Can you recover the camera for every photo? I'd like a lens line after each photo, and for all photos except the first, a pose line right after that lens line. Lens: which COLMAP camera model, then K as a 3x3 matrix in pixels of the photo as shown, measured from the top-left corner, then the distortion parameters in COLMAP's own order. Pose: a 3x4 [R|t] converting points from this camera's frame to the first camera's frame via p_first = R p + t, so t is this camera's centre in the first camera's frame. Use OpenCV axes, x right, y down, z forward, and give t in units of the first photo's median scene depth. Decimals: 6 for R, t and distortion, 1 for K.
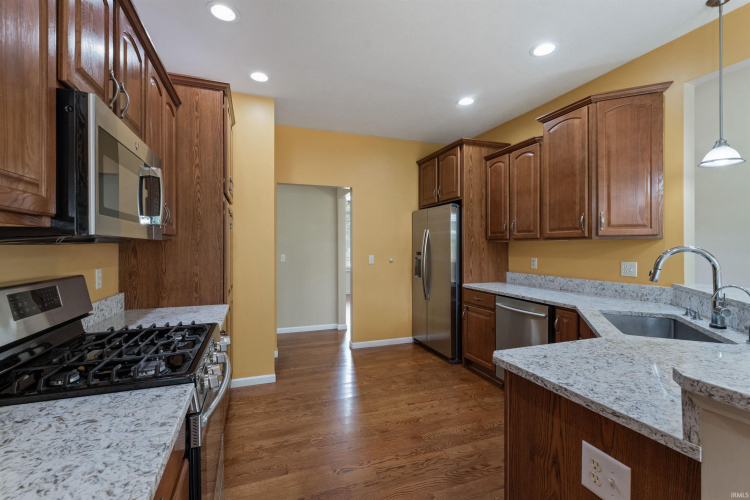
lens RADIAL K [[322.7, 0, 373.6], [0, 322.7, 246.2], [0, 0, 1]] dist [0.002844, -0.000124]
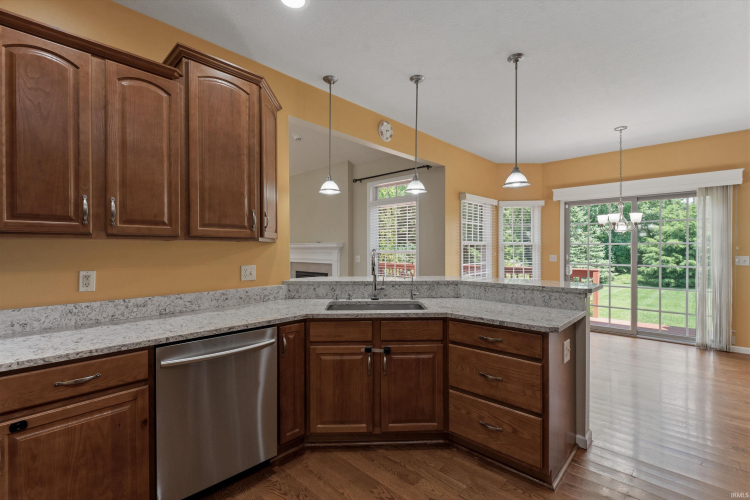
lens RADIAL K [[335.5, 0, 369.7], [0, 335.5, 250.8], [0, 0, 1]] dist [-0.001180, 0.000753]
pose [[-0.426783, 0.000127, 0.904354, -0.242689], [0.007152, 0.999969, 0.003234, 0.004091], [-0.904326, 0.007848, -0.426771, 0.987902]]
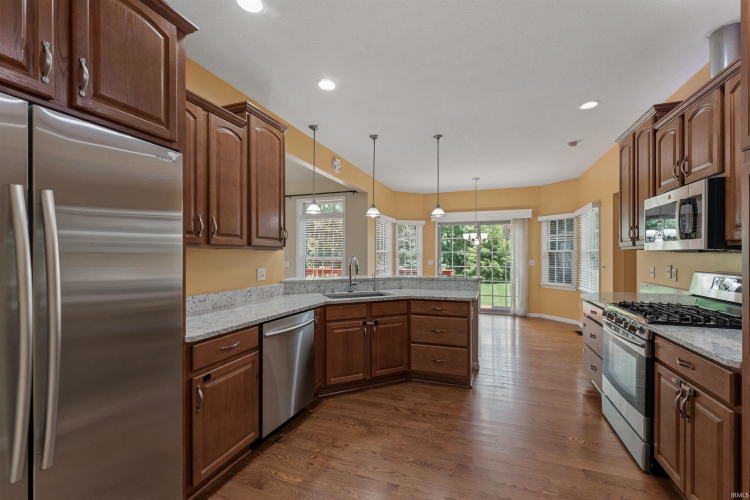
lens RADIAL K [[322.7, 0, 370.6], [0, 322.7, 255.9], [0, 0, 1]] dist [0.002844, -0.000124]
pose [[-0.753619, 0.003803, 0.657301, -0.289146], [0.006456, 0.999978, 0.001616, 0.001491], [-0.657280, 0.005461, -0.753627, 1.479431]]
